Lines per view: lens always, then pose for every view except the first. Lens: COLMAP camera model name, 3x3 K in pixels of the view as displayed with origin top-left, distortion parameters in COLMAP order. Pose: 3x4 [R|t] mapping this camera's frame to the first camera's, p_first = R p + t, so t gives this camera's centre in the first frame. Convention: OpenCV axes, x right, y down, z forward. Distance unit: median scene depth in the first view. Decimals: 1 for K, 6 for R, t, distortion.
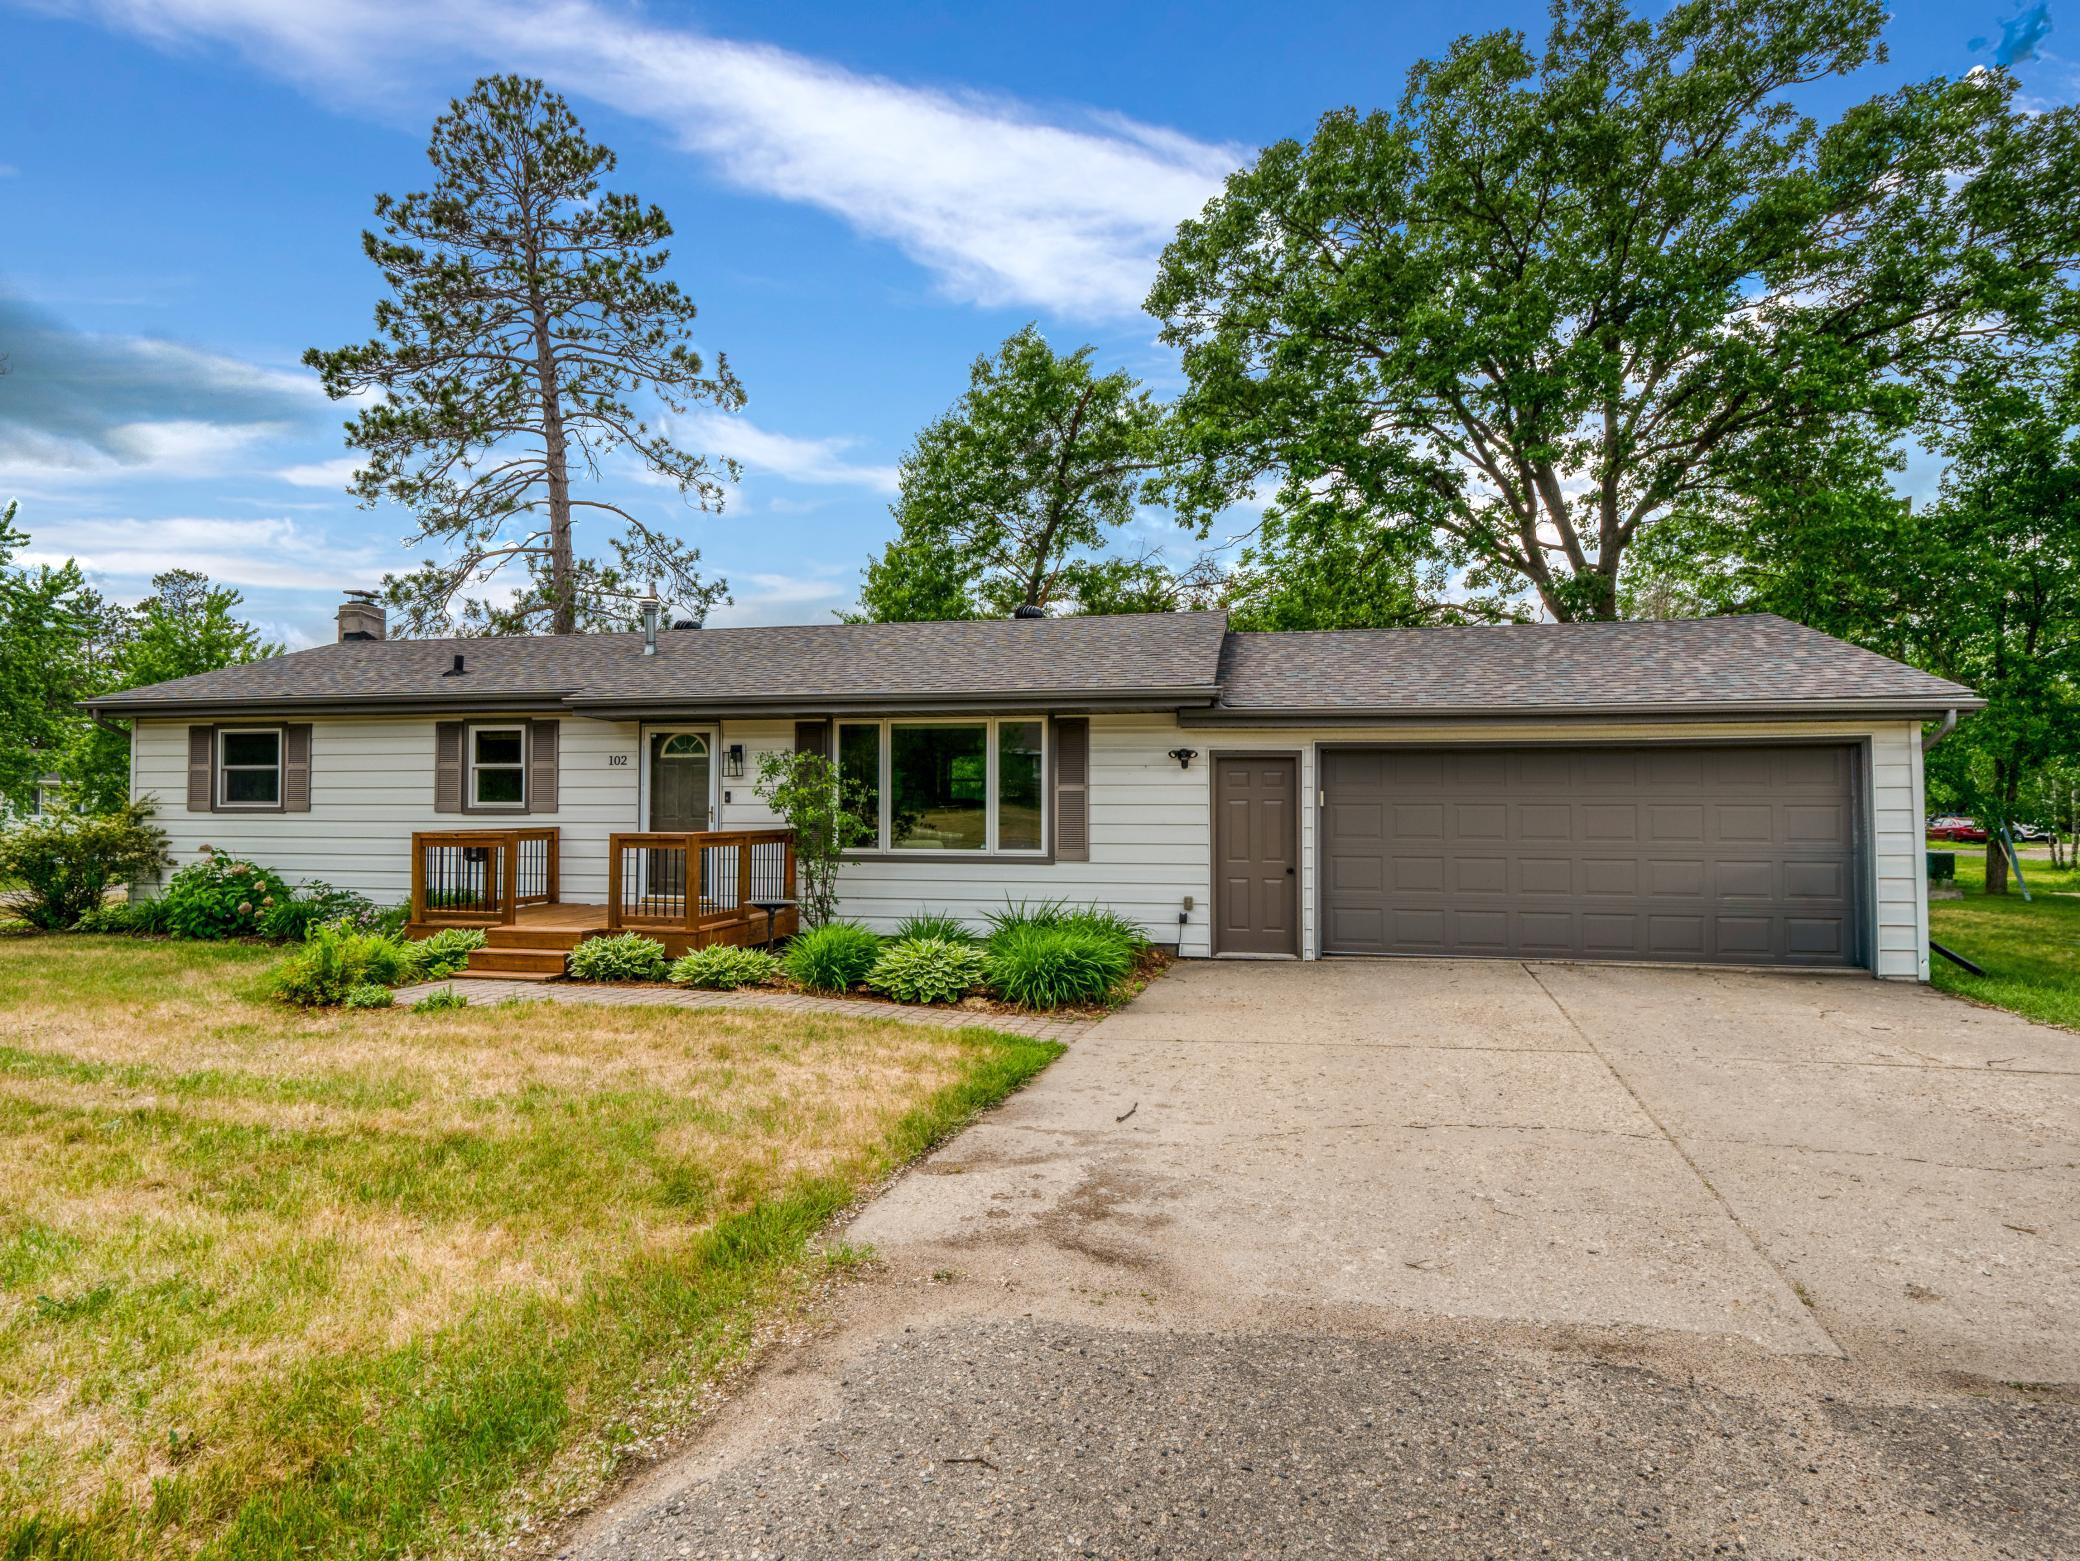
lens RADIAL K [[1102.9, 0, 1049.6], [0, 1102.9, 778.8], [0, 0, 1]] dist [-0.007351, 0.003165]
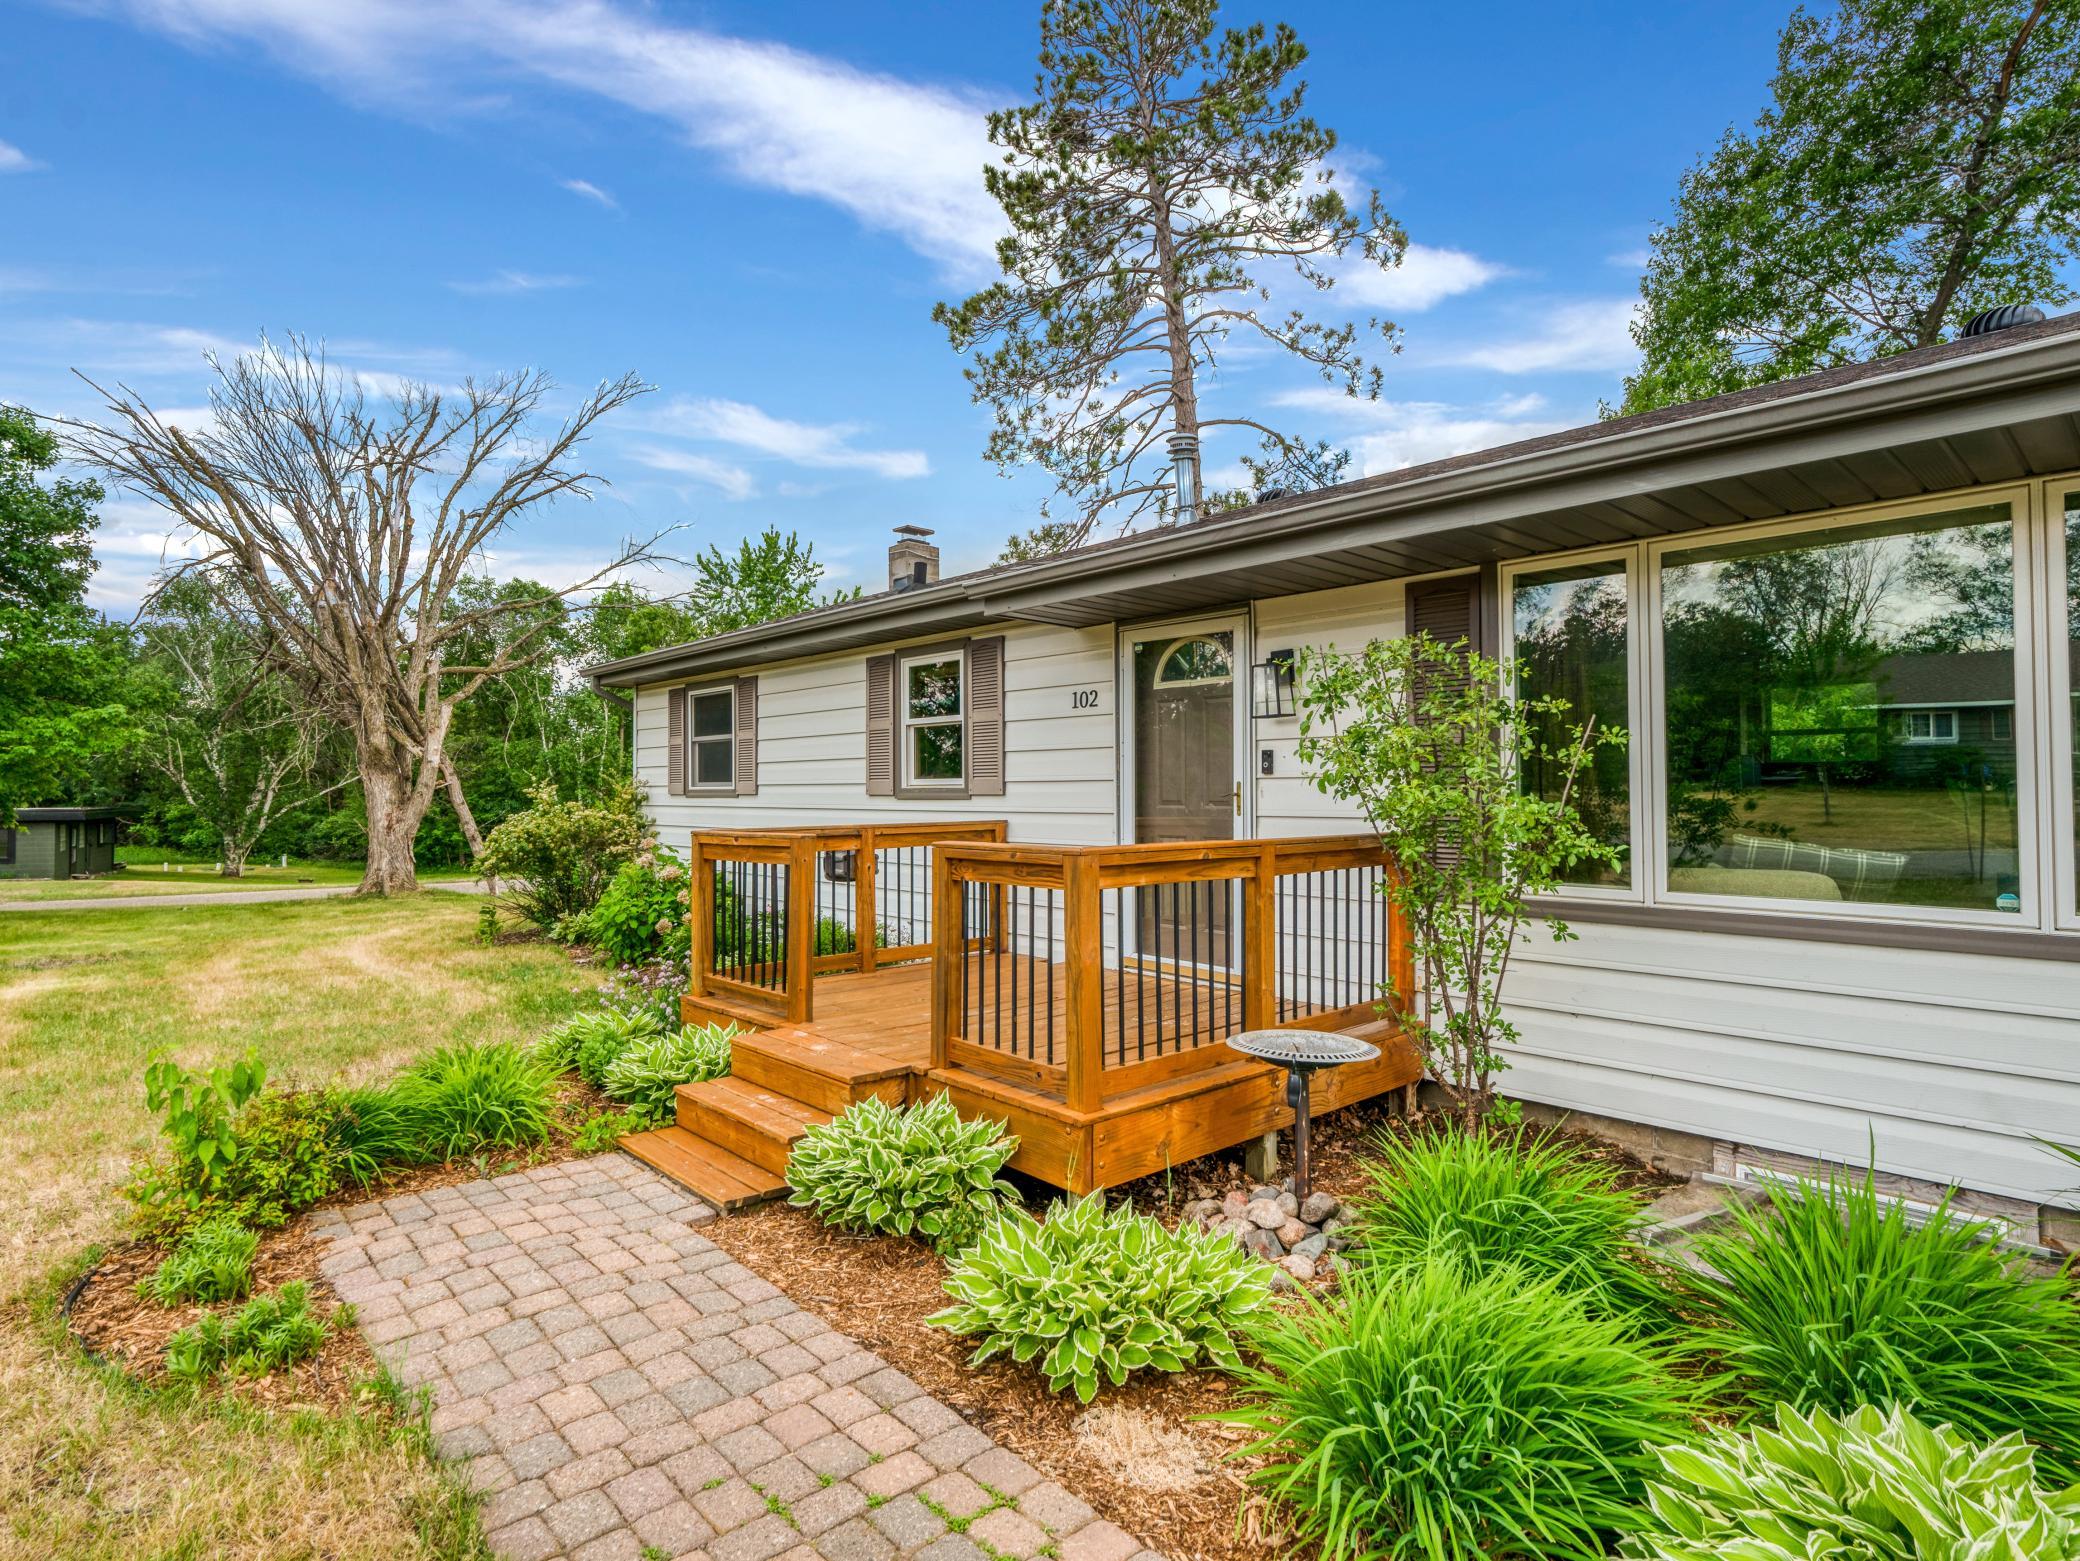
lens RADIAL K [[1102.9, 0, 1053.0], [0, 1102.9, 766.0], [0, 0, 1]] dist [-0.007351, 0.003165]
pose [[0.811054, -0.018039, -0.584693, -0.089814], [0.020052, 0.999794, -0.003030, 0.017328], [0.584628, -0.009267, 0.811249, 0.552603]]
